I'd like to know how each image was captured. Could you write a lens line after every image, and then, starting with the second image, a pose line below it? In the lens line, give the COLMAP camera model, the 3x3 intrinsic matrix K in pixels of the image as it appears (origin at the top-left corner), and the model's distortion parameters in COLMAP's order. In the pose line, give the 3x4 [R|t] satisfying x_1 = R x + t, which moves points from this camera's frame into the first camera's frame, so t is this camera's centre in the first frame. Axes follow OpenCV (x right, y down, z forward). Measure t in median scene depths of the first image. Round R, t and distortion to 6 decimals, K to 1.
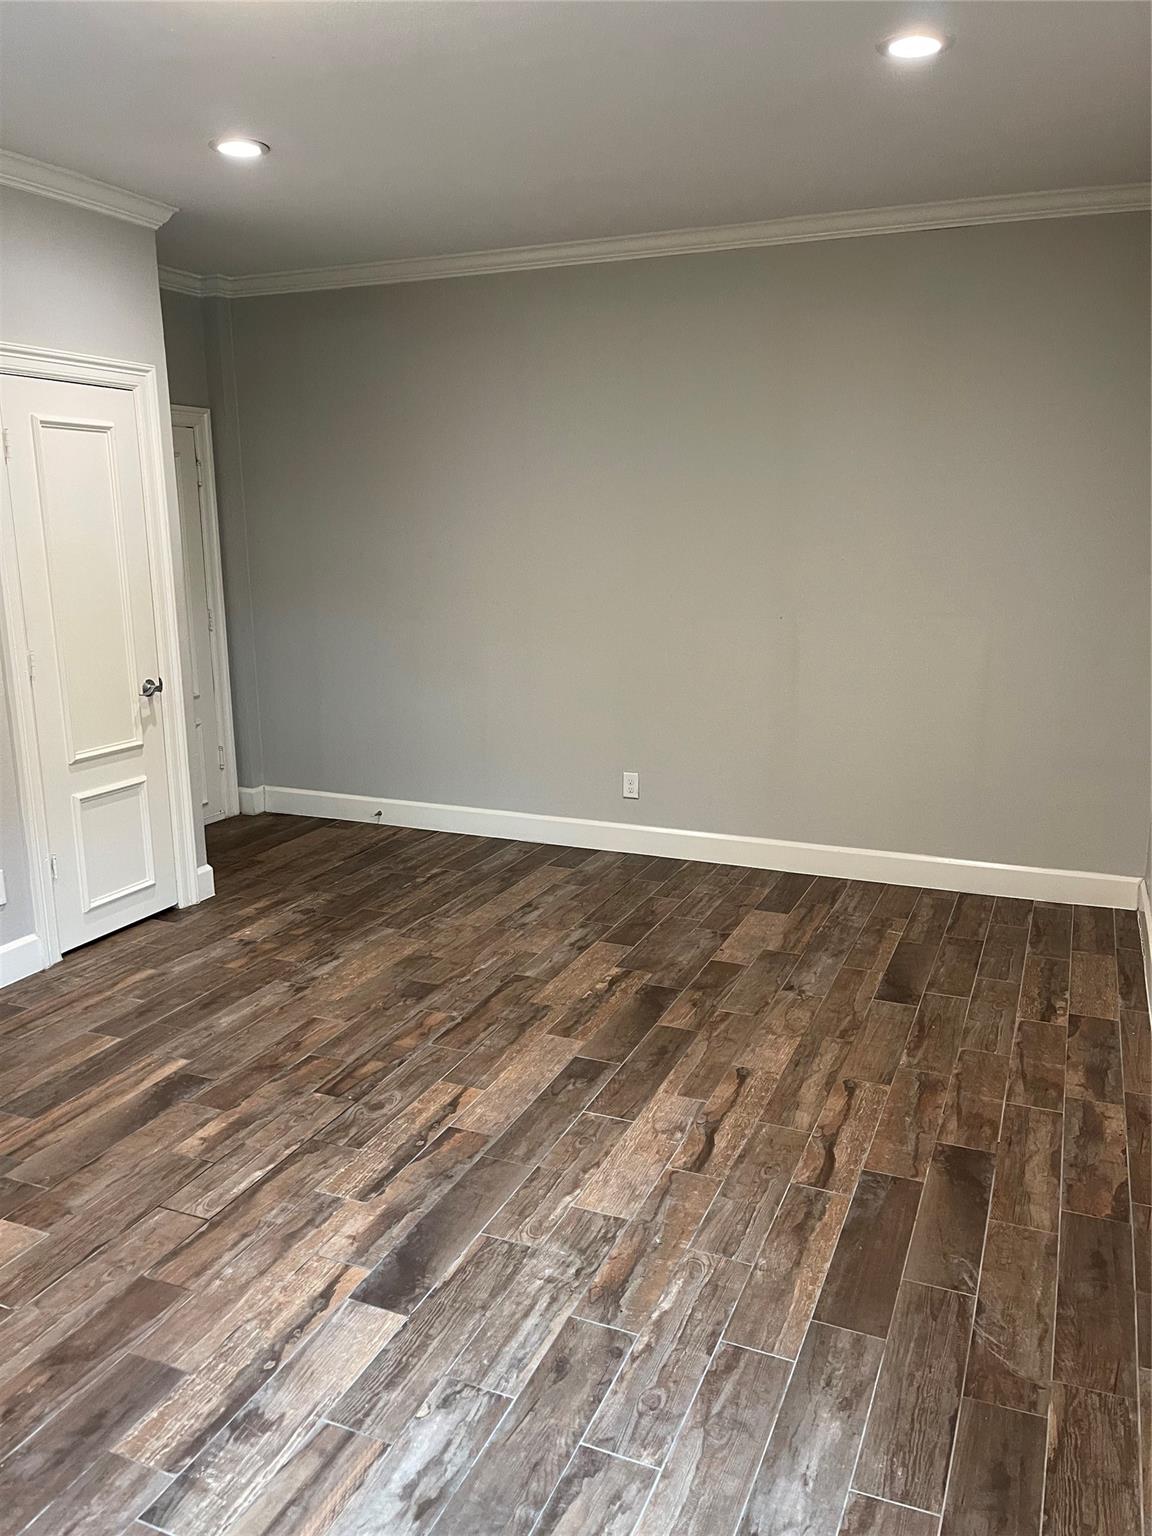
lens RADIAL K [[1166.1, 0, 573.4], [0, 1166.1, 779.5], [0, 0, 1]] dist [0.054782, -0.060618]
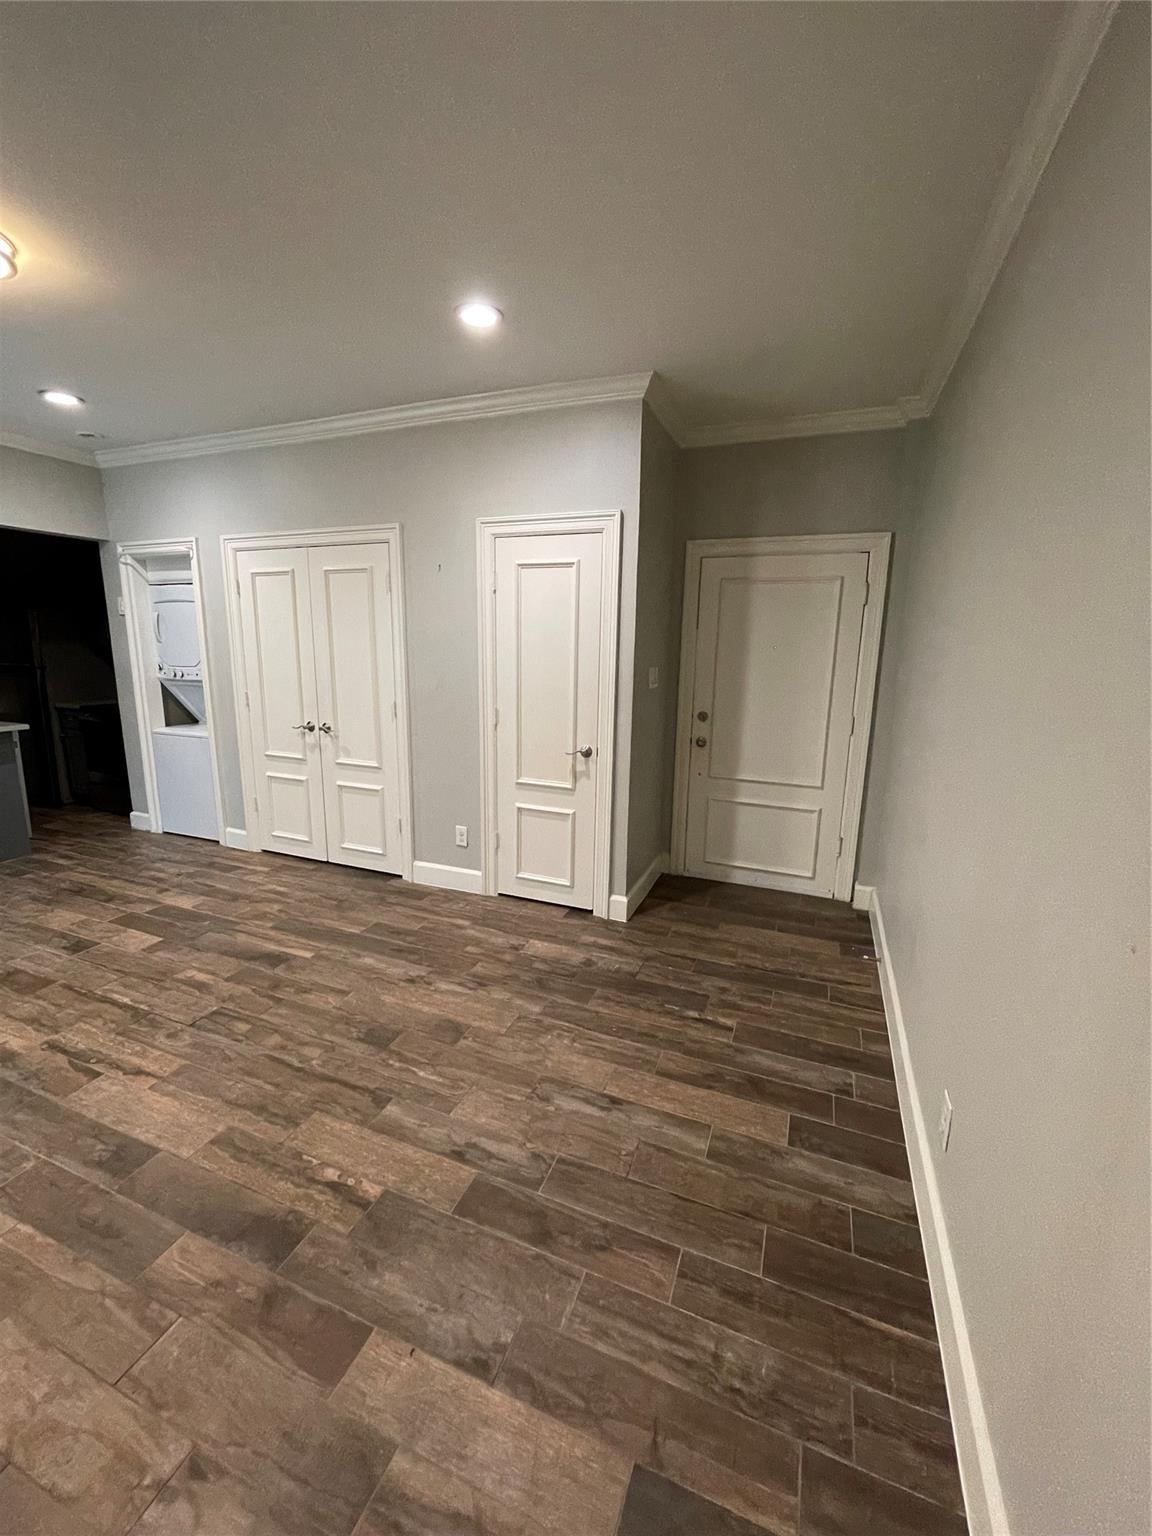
lens RADIAL K [[619.4, 0, 571.8], [0, 619.4, 769.4], [0, 0, 1]] dist [0.000881, -0.001301]
pose [[0.024987, 0.211819, -0.976989, 0.456340], [-0.238344, 0.950374, 0.199953, -0.260142], [0.970859, 0.227863, 0.074233, 1.225823]]
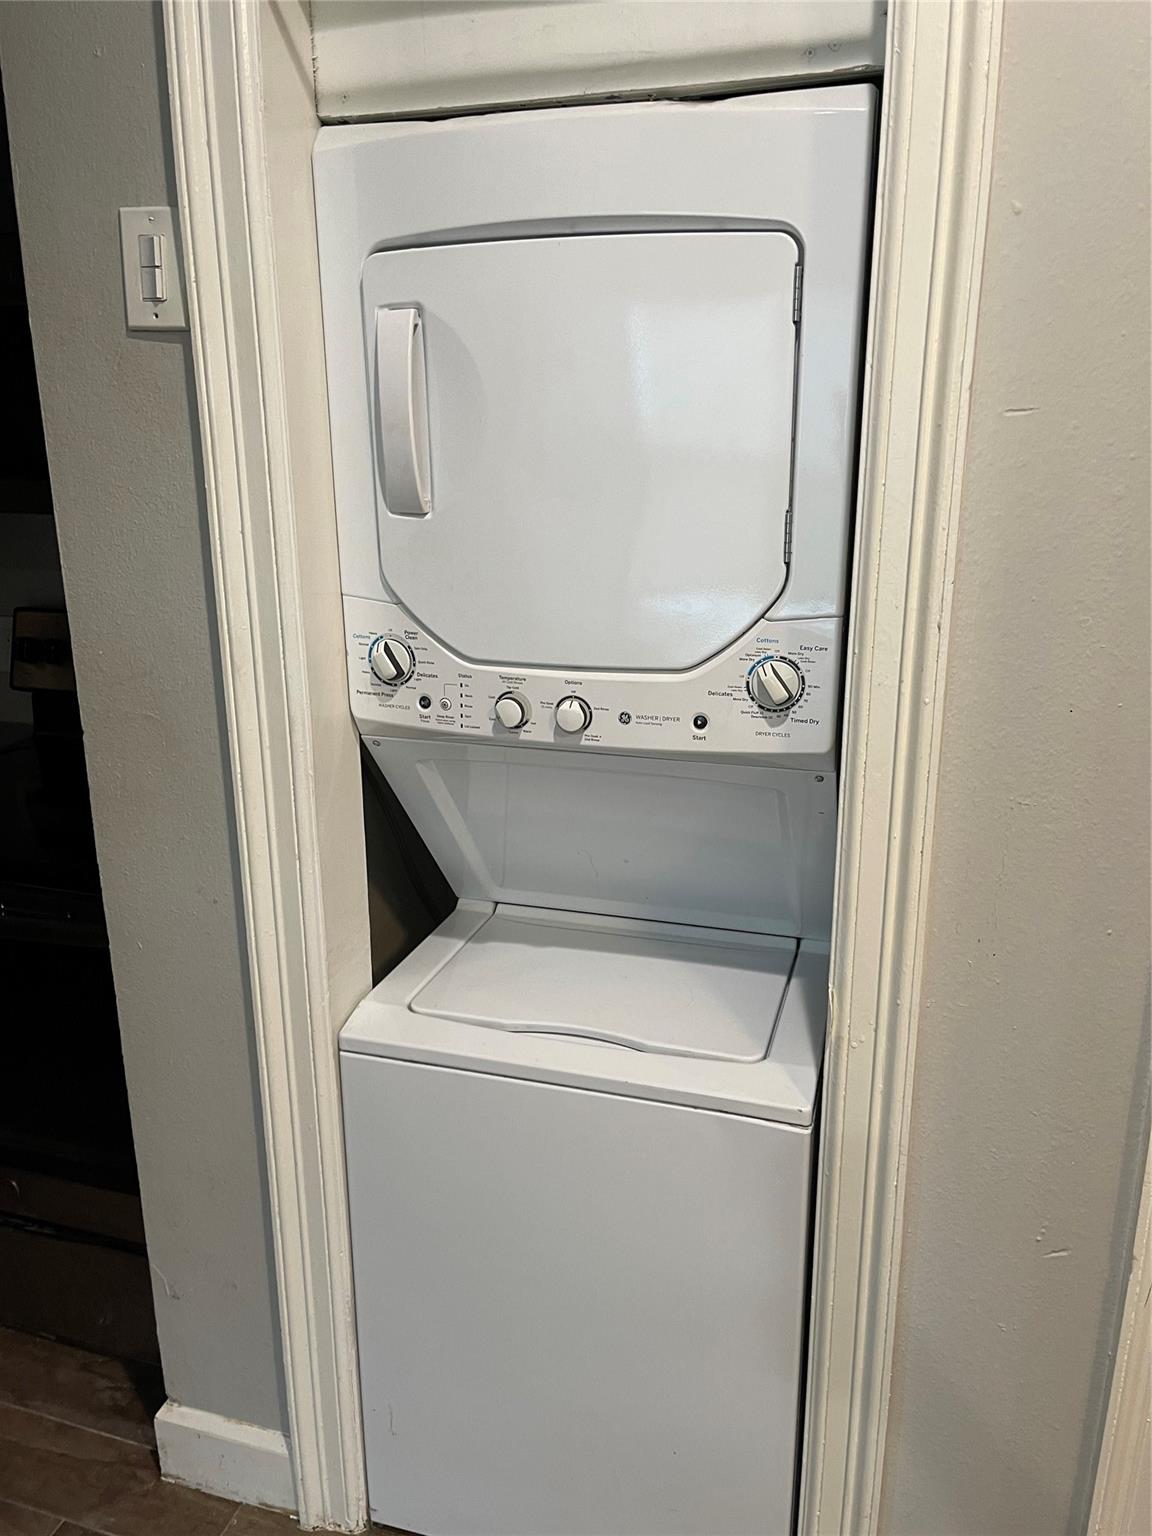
lens RADIAL K [[1166.1, 0, 577.2], [0, 1166.1, 766.5], [0, 0, 1]] dist [0.054782, -0.060618]
pose [[0.094355, 0.294887, -0.950862, -0.494702], [-0.220902, 0.937515, 0.268827, -0.084585], [0.970721, 0.184682, 0.153601, 0.432243]]
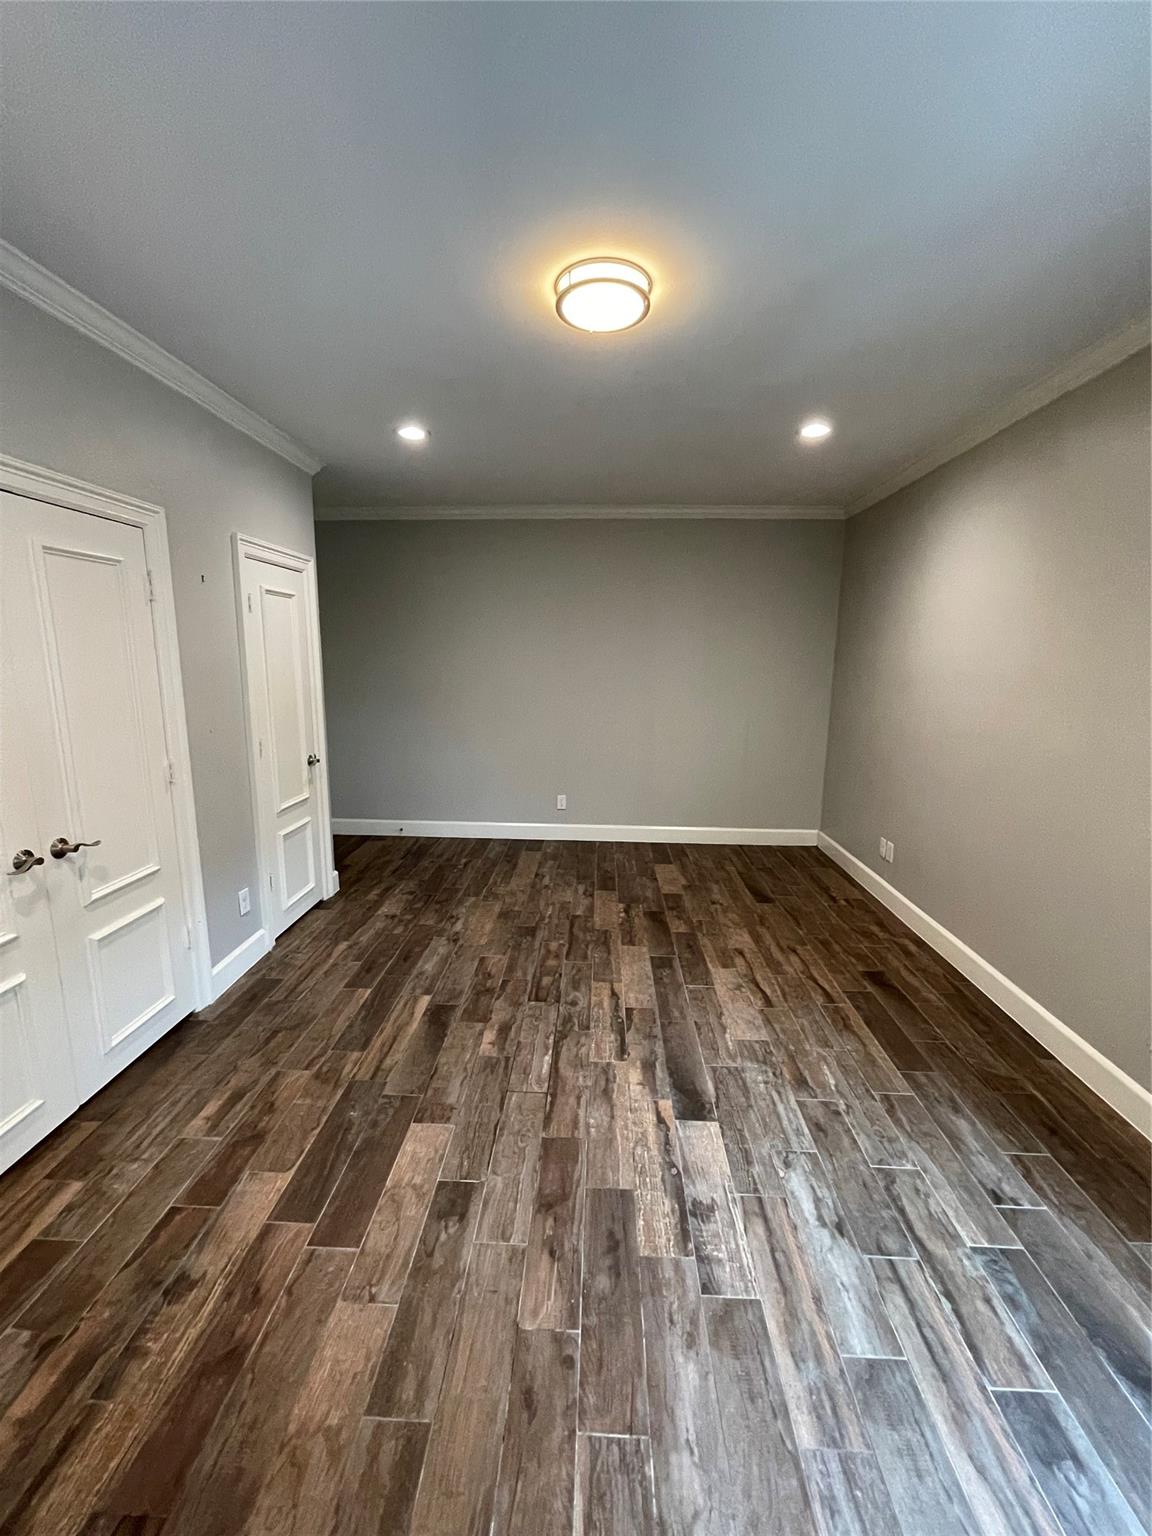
lens RADIAL K [[619.4, 0, 573.1], [0, 619.4, 770.2], [0, 0, 1]] dist [0.000881, -0.001301]
pose [[0.935592, -0.048164, 0.349783, -0.423855], [0.062306, 0.997627, -0.029285, -0.025205], [-0.347543, 0.049192, 0.936373, 0.142738]]
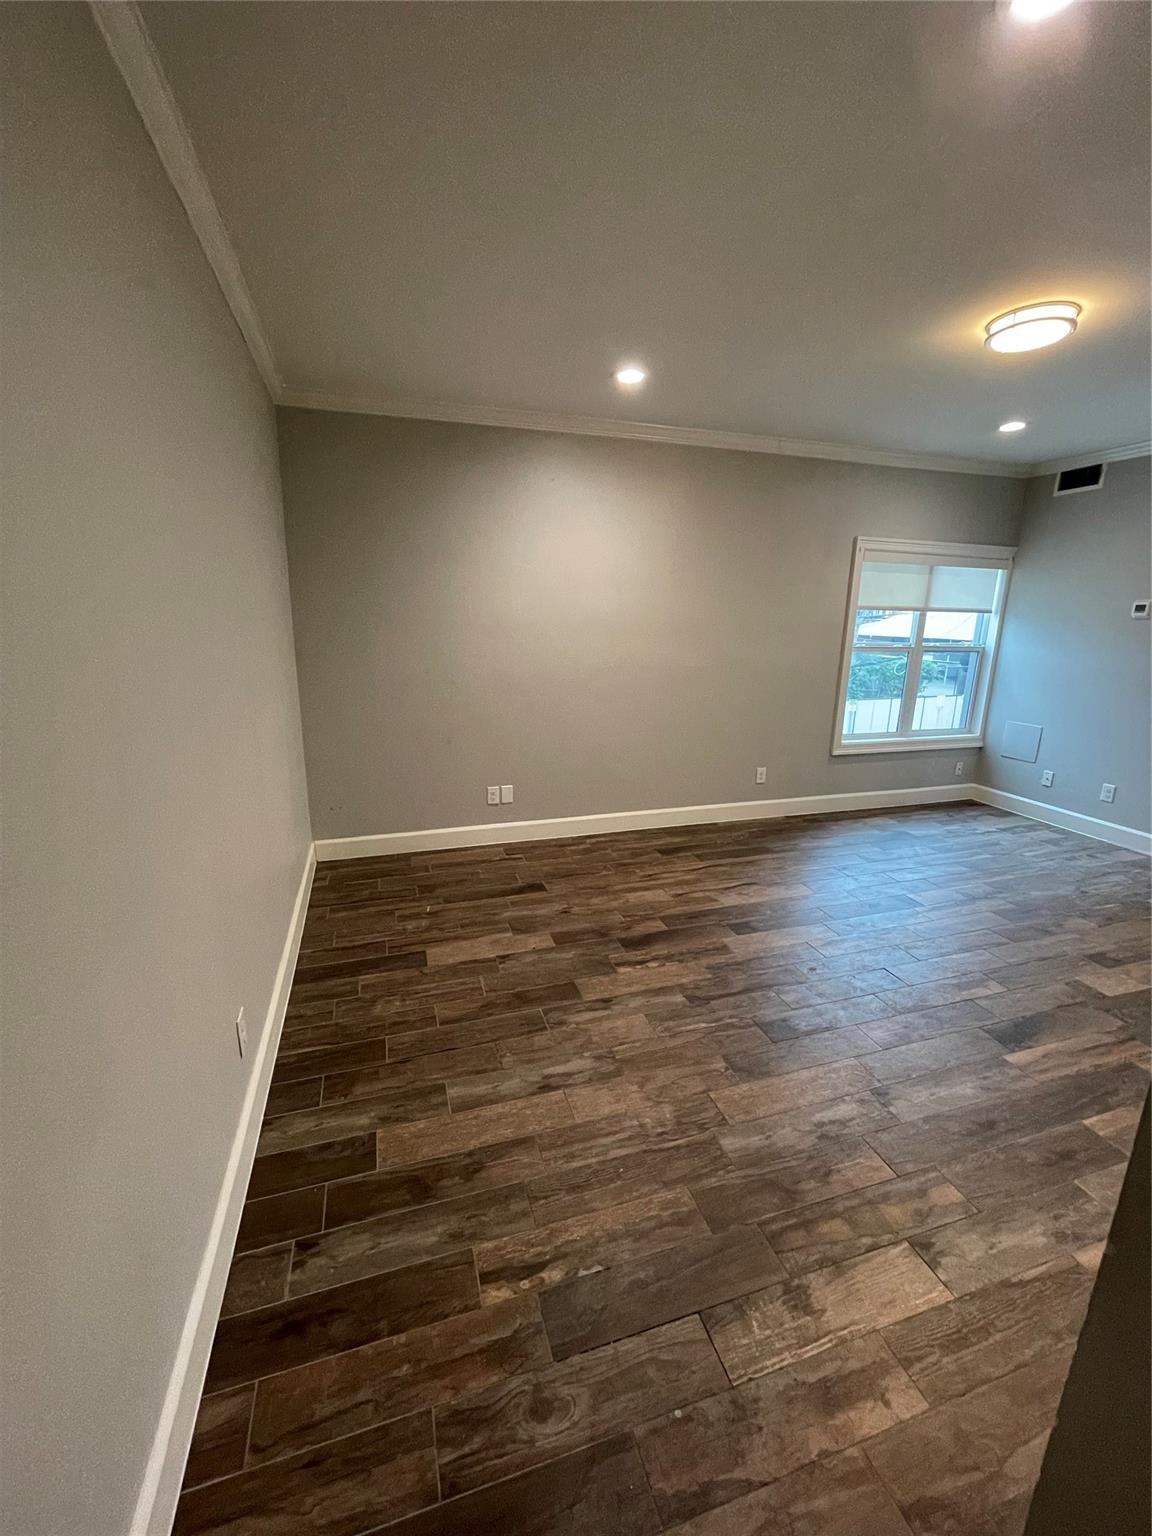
lens RADIAL K [[619.4, 0, 574.5], [0, 619.4, 765.9], [0, 0, 1]] dist [0.000881, -0.001301]
pose [[-0.653708, -0.183724, 0.734106, -0.453234], [0.157727, 0.915697, 0.369624, -0.350376], [-0.740127, 0.357414, -0.569620, 1.591236]]
